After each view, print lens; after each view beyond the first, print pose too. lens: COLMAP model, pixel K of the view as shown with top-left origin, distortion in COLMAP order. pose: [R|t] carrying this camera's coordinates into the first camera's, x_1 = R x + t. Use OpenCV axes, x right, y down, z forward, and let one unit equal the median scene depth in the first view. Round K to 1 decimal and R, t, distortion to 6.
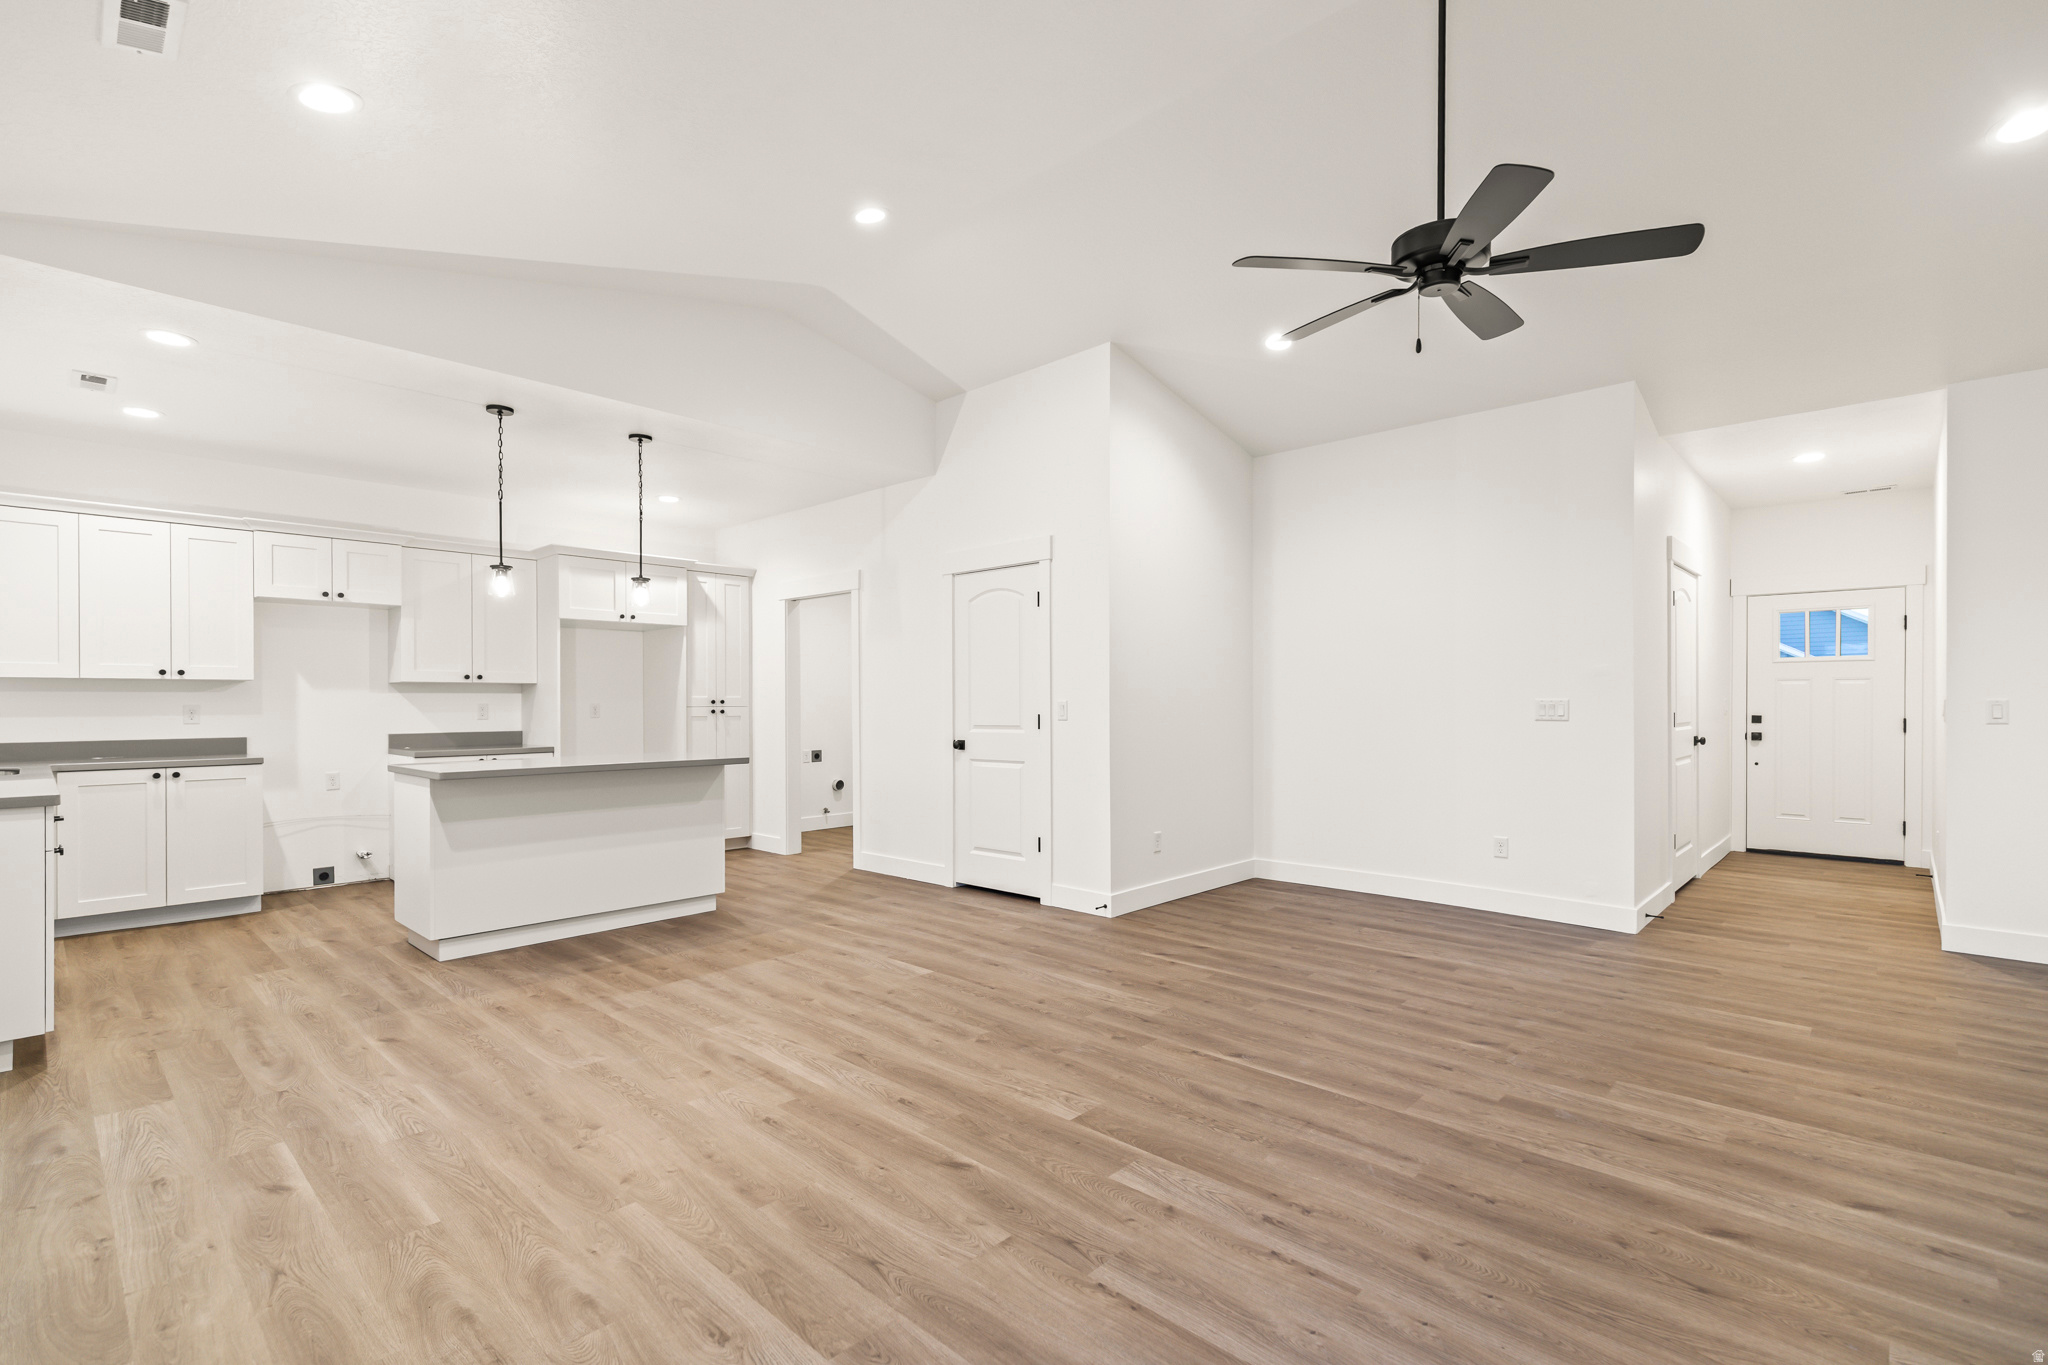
lens RADIAL K [[920.0, 0, 1022.8], [0, 920.0, 700.6], [0, 0, 1]] dist [-0.000244, -0.000129]
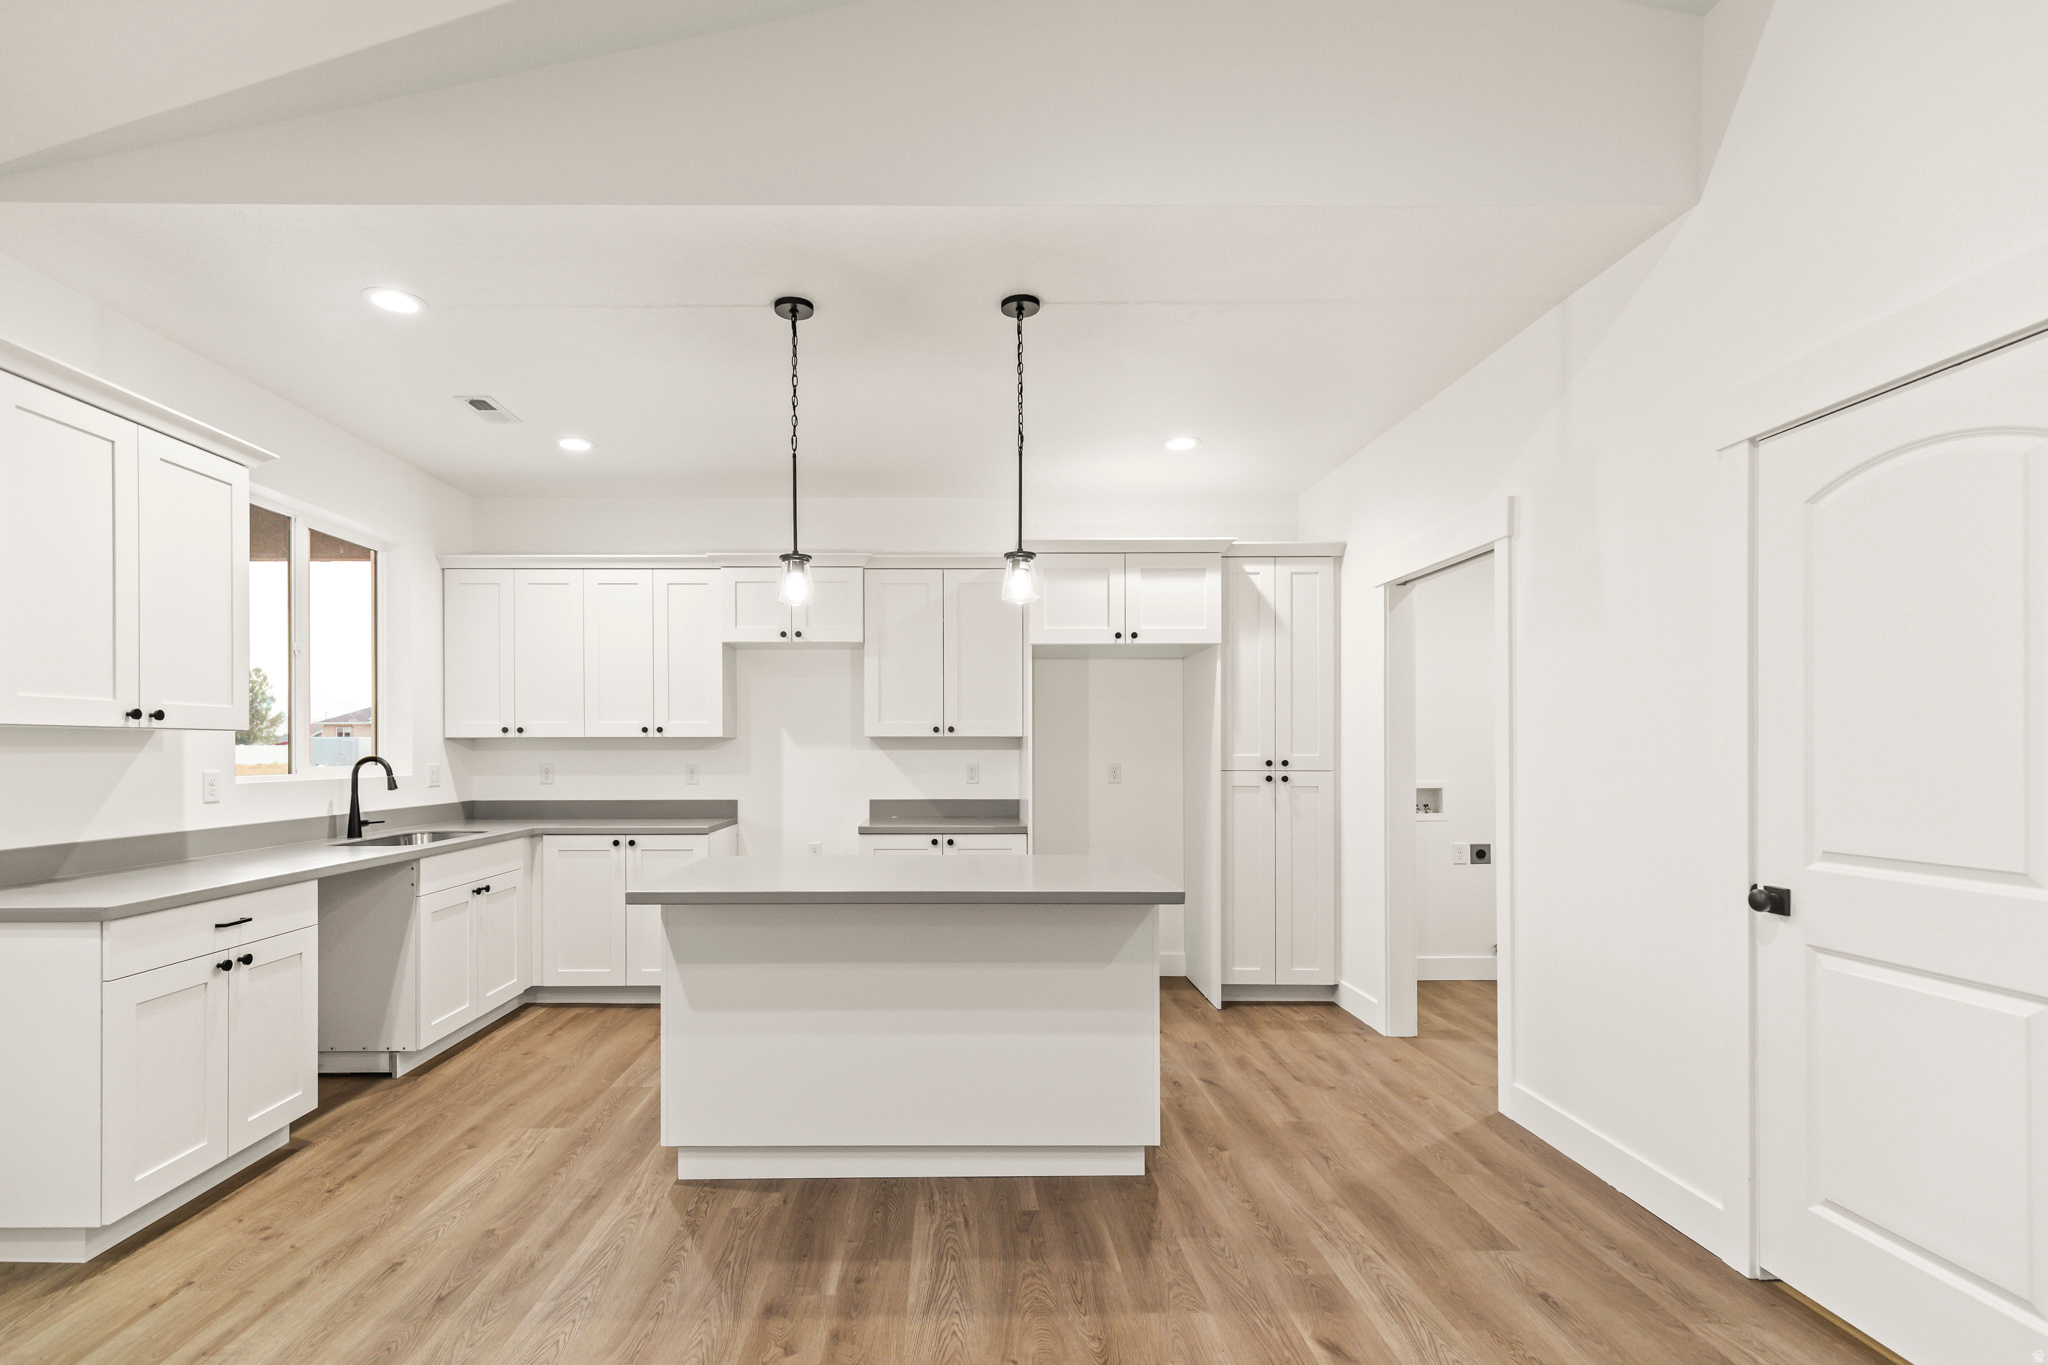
lens RADIAL K [[952.4, 0, 956.3], [0, 952.4, 747.2], [0, 0, 1]] dist [0.009128, -0.000295]
pose [[0.684576, 0.001605, -0.728939, -0.015207], [-0.000049, 0.999998, 0.002156, -0.015824], [0.728941, -0.001440, 0.684575, 0.591088]]
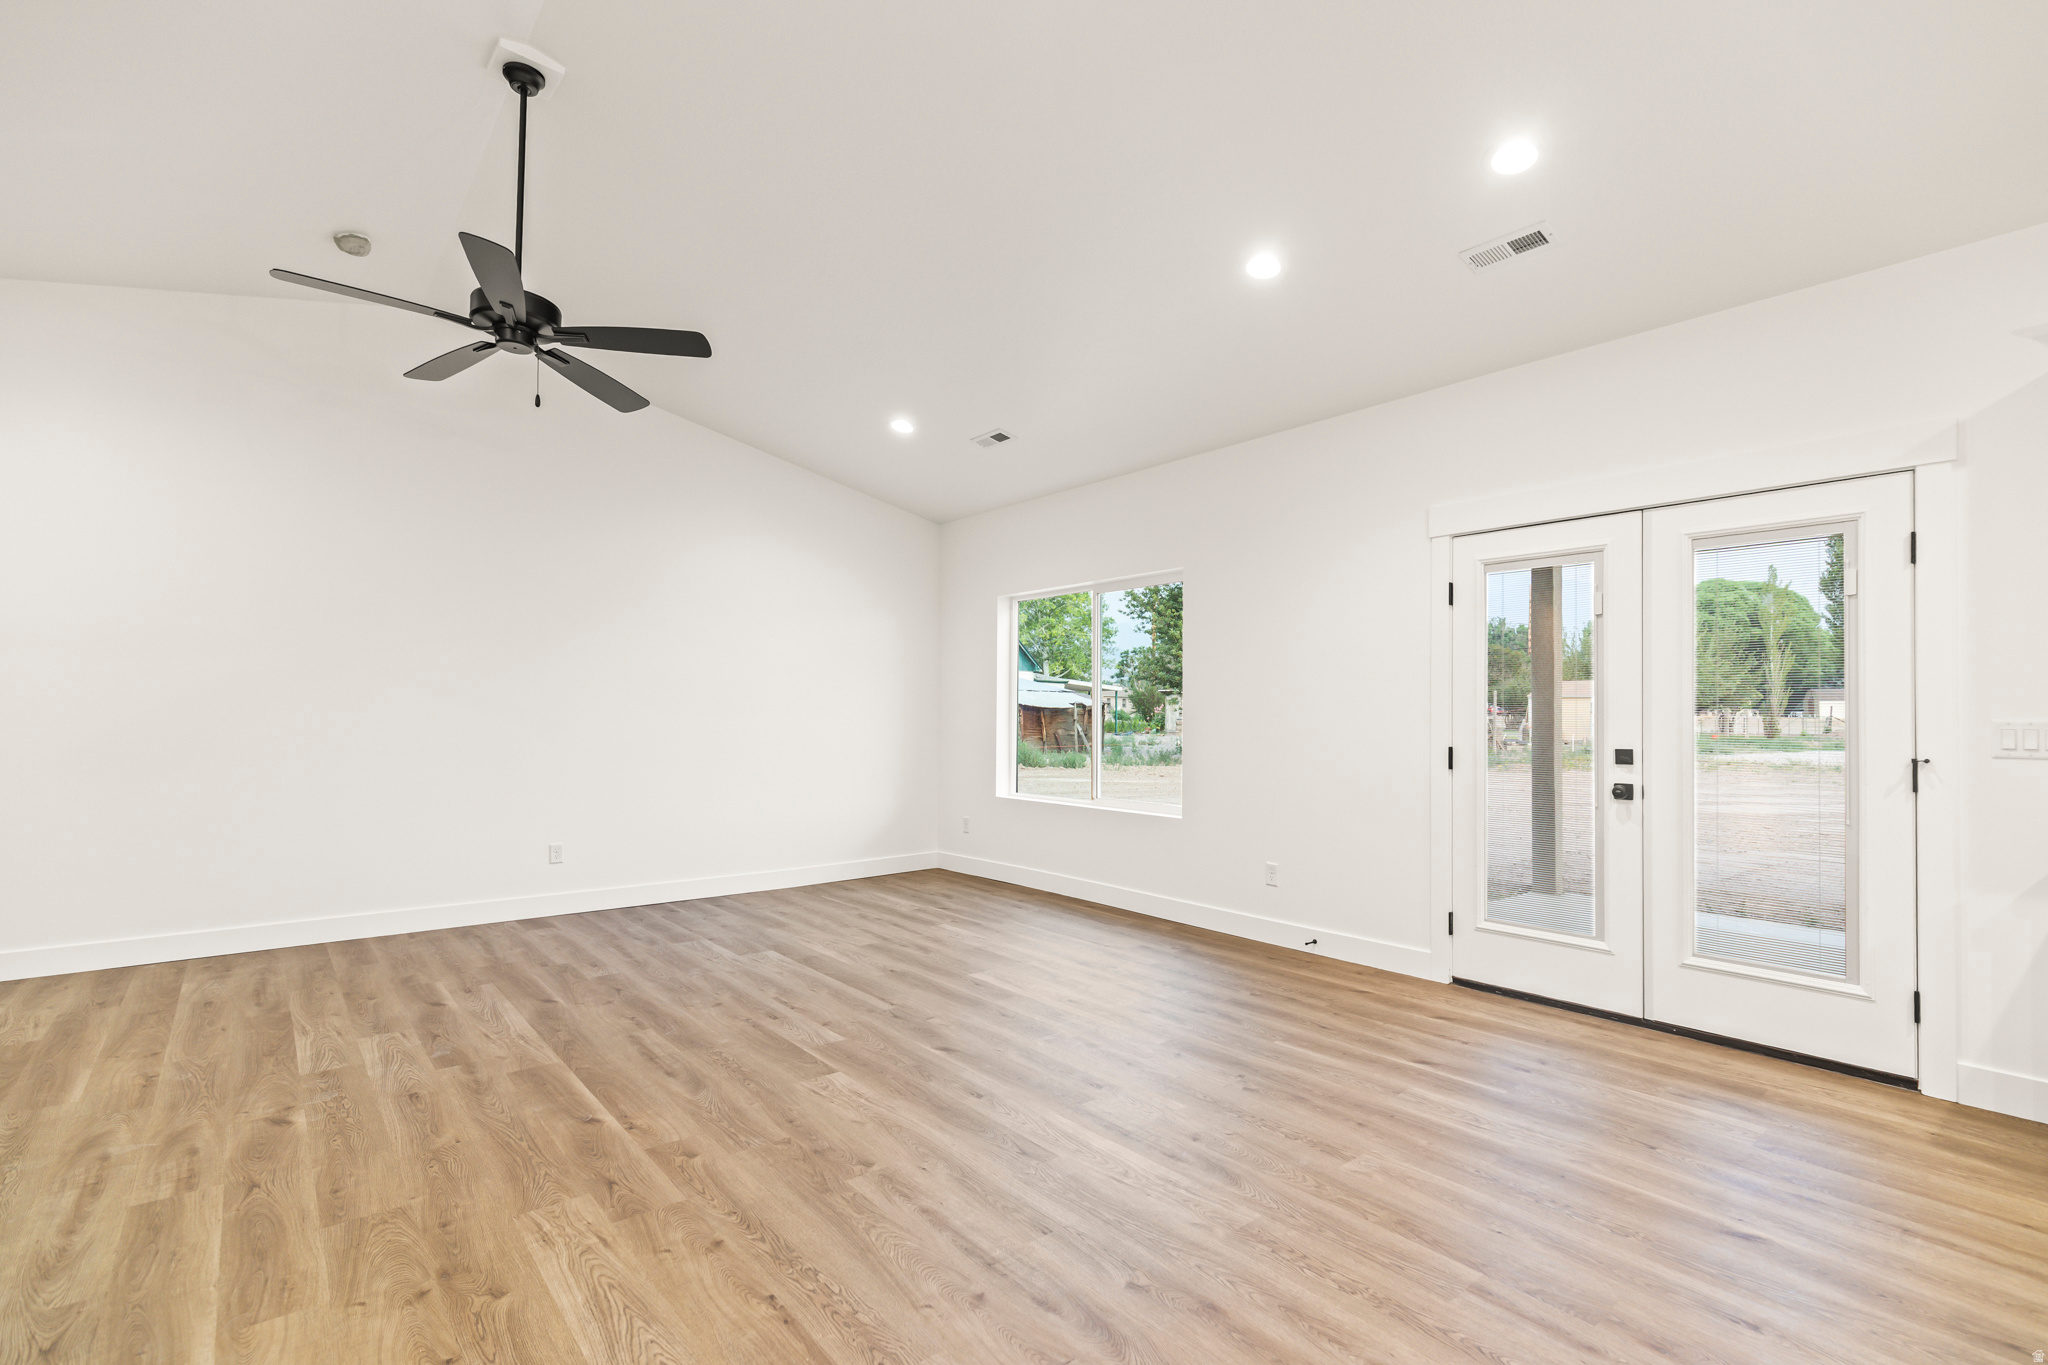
lens RADIAL K [[919.6, 0, 1025.5], [0, 919.6, 707.1], [0, 0, 1]] dist [0.007328, -0.000025]
pose [[-0.991820, -0.002954, 0.127613, -0.182312], [-0.004805, 0.999888, -0.014197, 0.004674], [-0.127557, -0.014694, -0.991722, 1.177510]]
